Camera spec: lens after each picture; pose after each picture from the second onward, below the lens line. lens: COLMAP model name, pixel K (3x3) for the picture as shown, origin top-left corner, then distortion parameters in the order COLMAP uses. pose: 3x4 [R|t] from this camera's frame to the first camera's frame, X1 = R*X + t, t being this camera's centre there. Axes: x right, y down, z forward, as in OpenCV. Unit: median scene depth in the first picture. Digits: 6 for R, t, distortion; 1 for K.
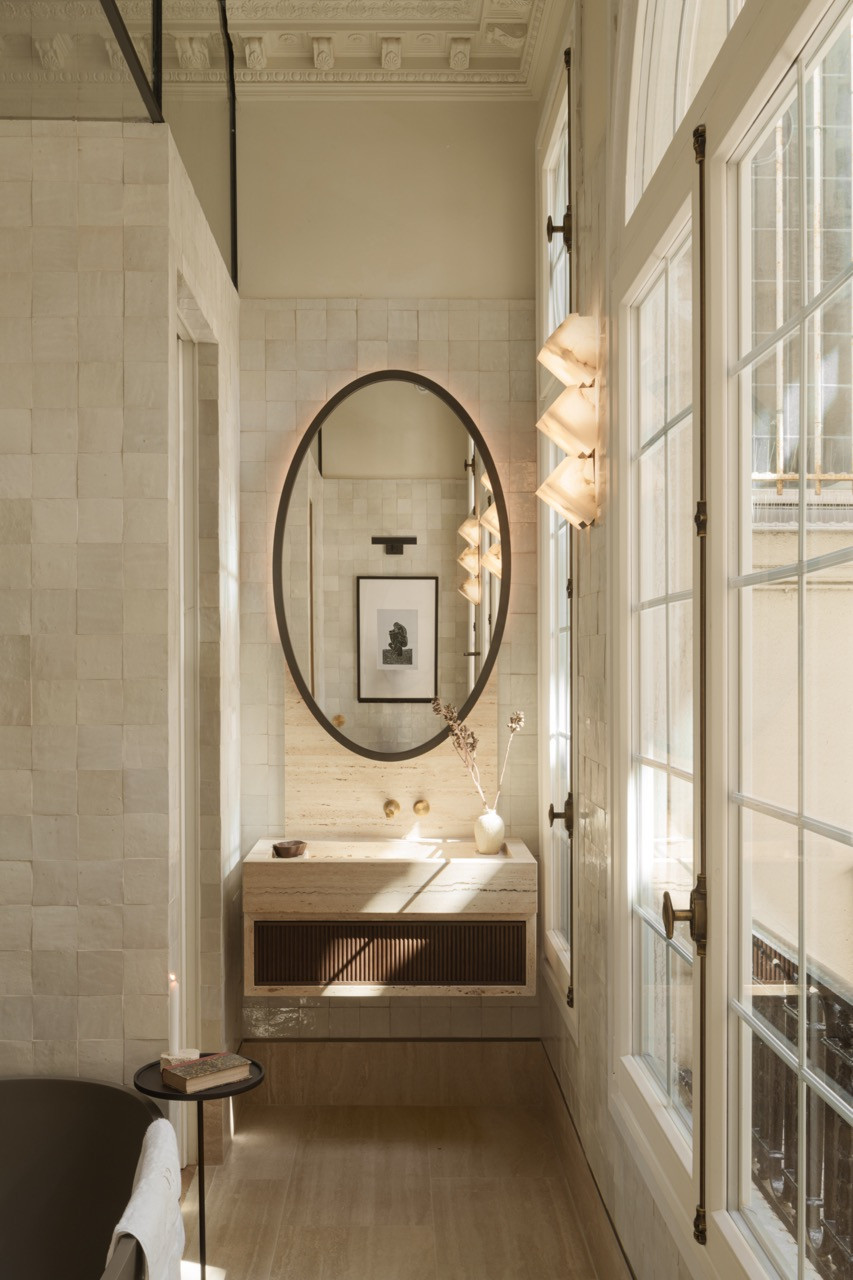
lens RADIAL K [[1236.0, 0, 426.5], [0, 1236.0, 640.0], [0, 0, 1]] dist [-0.004361, -0.025772]
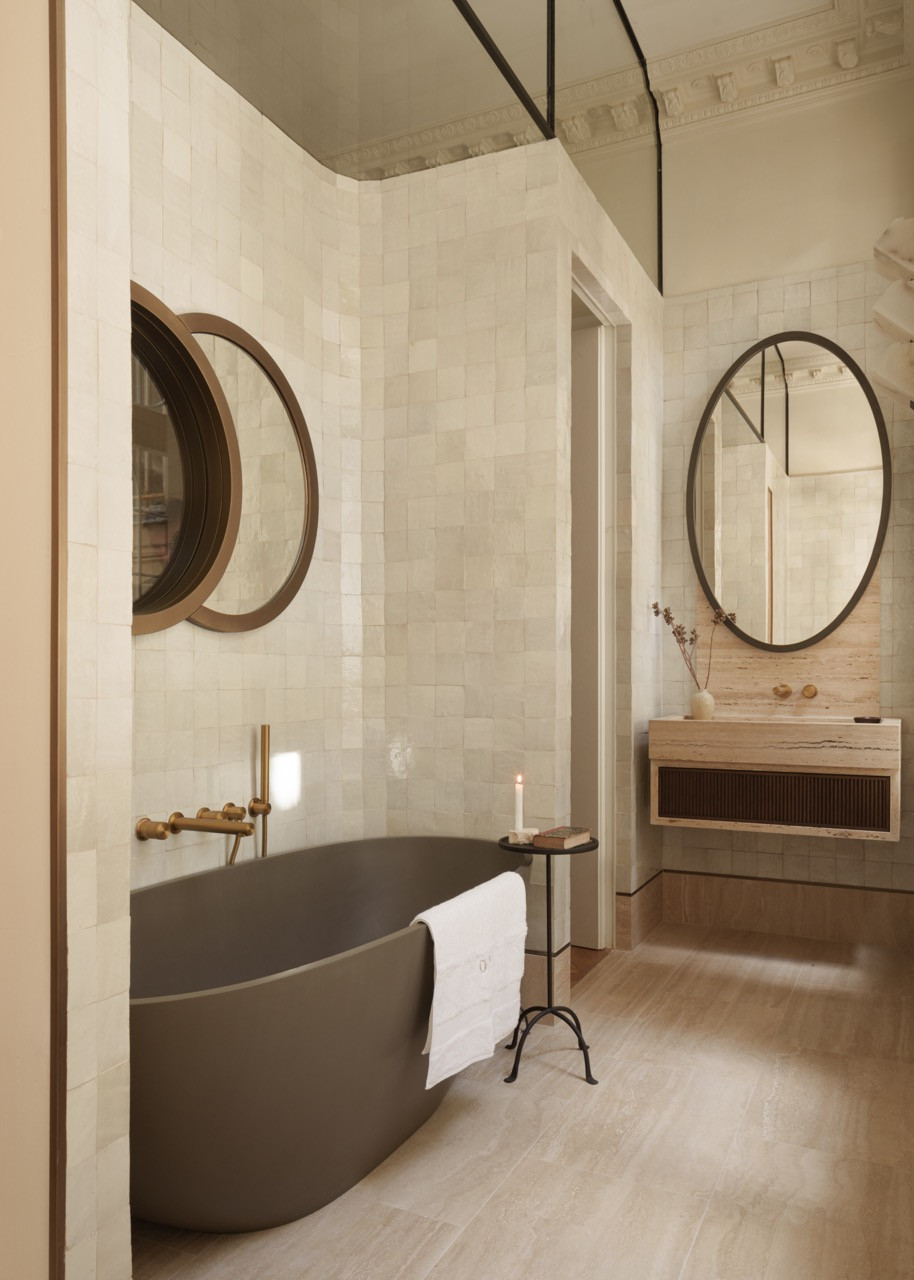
lens RADIAL K [[945.7, 0, 457.0], [0, 945.7, 640.0], [0, 0, 1]] dist [0.008003, 0.004556]
pose [[0.893747, -0.011010, -0.448437, 0.118049], [0.008905, 0.999937, -0.006801, 0.103858], [0.448484, 0.002085, 0.893788, 0.031702]]
